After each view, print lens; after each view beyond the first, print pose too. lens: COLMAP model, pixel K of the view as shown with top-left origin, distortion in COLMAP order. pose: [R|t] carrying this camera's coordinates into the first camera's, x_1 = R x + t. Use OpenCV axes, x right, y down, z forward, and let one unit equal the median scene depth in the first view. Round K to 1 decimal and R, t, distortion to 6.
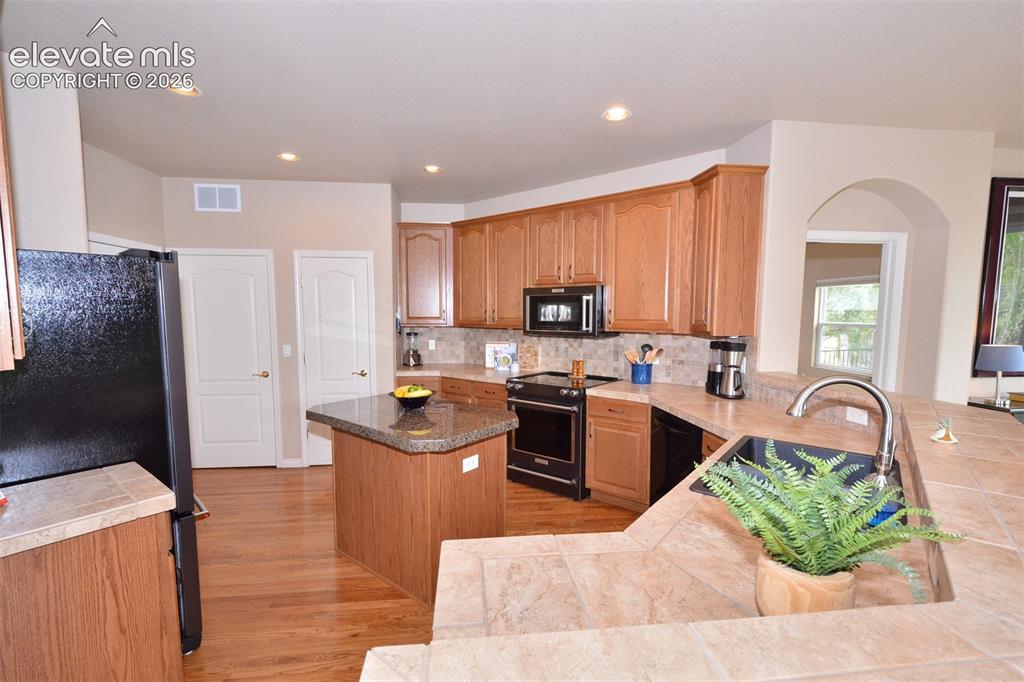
lens RADIAL K [[447.2, 0, 512.0], [0, 447.2, 341.0], [0, 0, 1]] dist [0.002888, -0.000127]
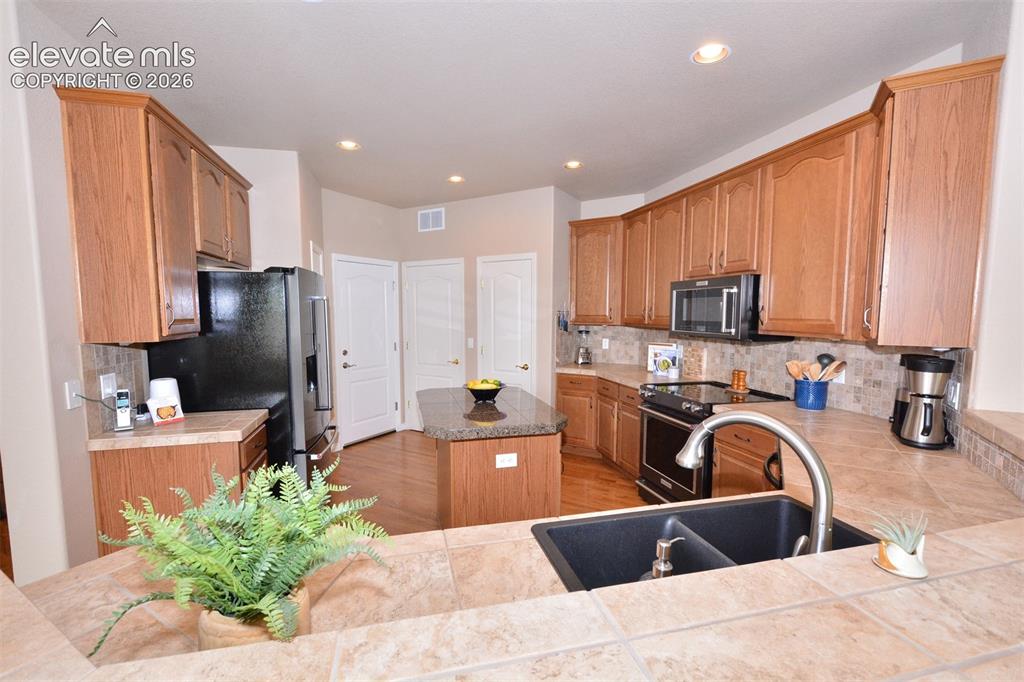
lens RADIAL K [[452.8, 0, 507.2], [0, 452.8, 341.5], [0, 0, 1]] dist [-0.002925, -0.000868]
pose [[0.800533, 0.038554, -0.598047, 0.306991], [-0.035398, 0.999228, 0.017035, -0.006479], [0.598242, 0.007533, 0.801280, 0.113335]]
